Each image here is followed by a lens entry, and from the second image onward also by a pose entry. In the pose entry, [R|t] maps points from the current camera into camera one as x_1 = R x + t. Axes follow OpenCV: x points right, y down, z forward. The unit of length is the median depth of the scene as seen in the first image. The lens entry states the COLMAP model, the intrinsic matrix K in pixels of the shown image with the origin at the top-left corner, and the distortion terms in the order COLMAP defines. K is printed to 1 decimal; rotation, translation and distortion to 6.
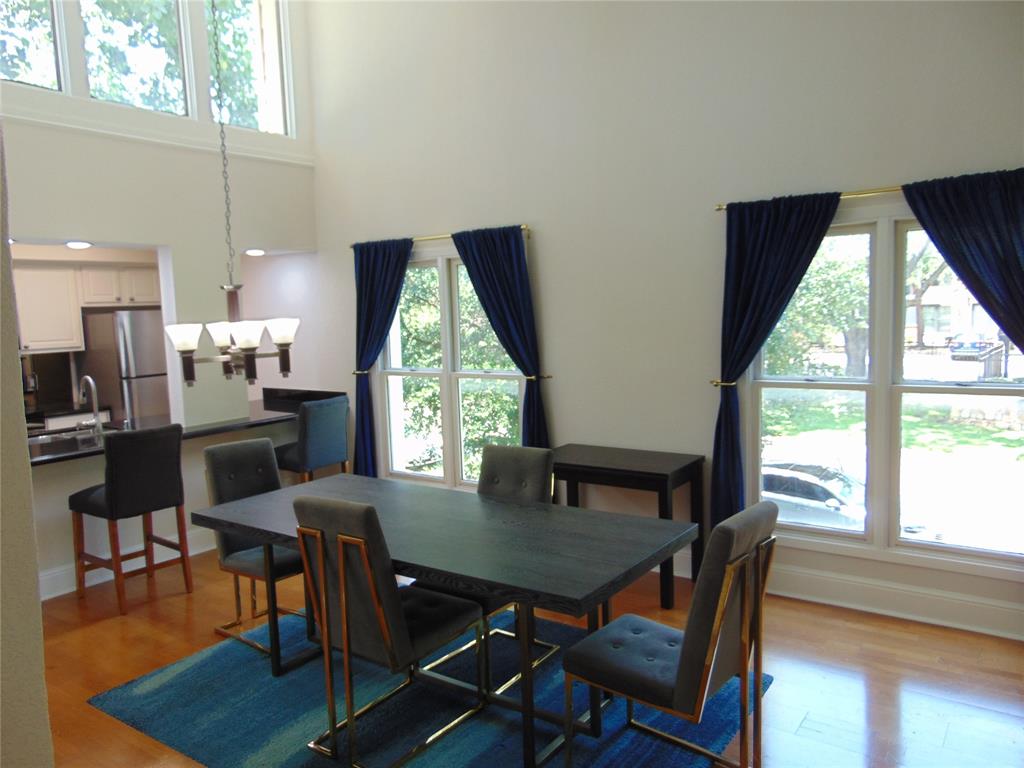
lens RADIAL K [[765.3, 0, 513.0], [0, 765.3, 386.4], [0, 0, 1]] dist [-0.011174, 0.053031]
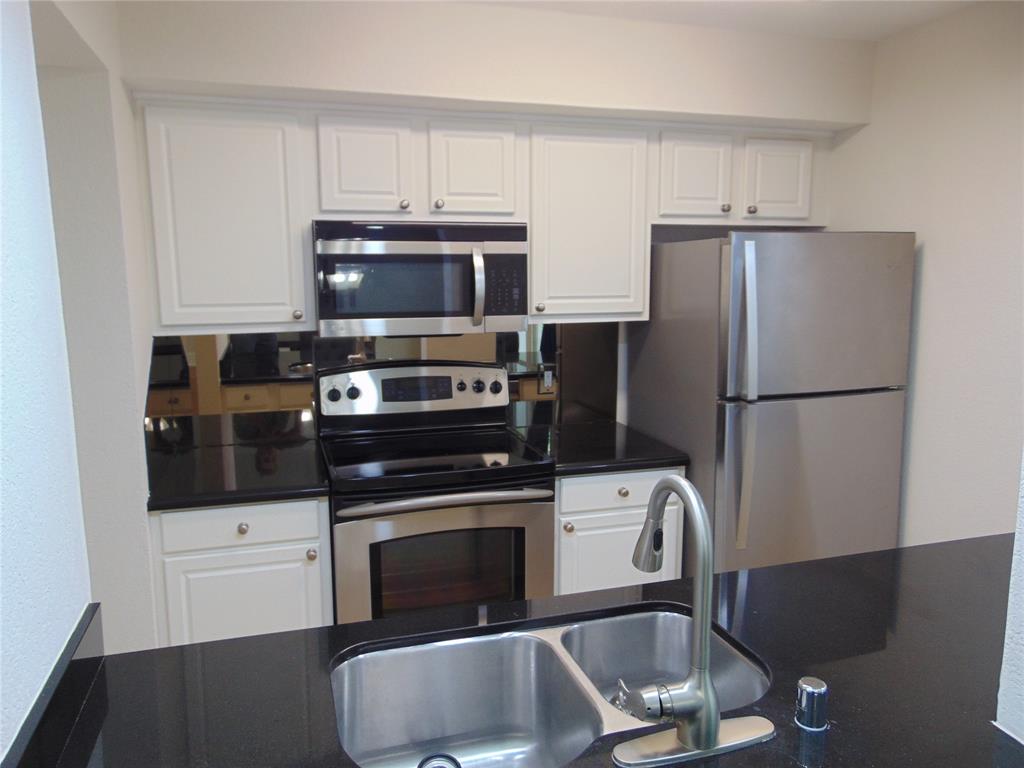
lens RADIAL K [[765.3, 0, 514.4], [0, 765.3, 381.8], [0, 0, 1]] dist [-0.011174, 0.053031]
pose [[0.790747, 0.119846, -0.600297, -0.353166], [-0.089200, 0.992739, 0.080695, -0.041751], [0.605610, -0.010263, 0.795696, 0.604697]]
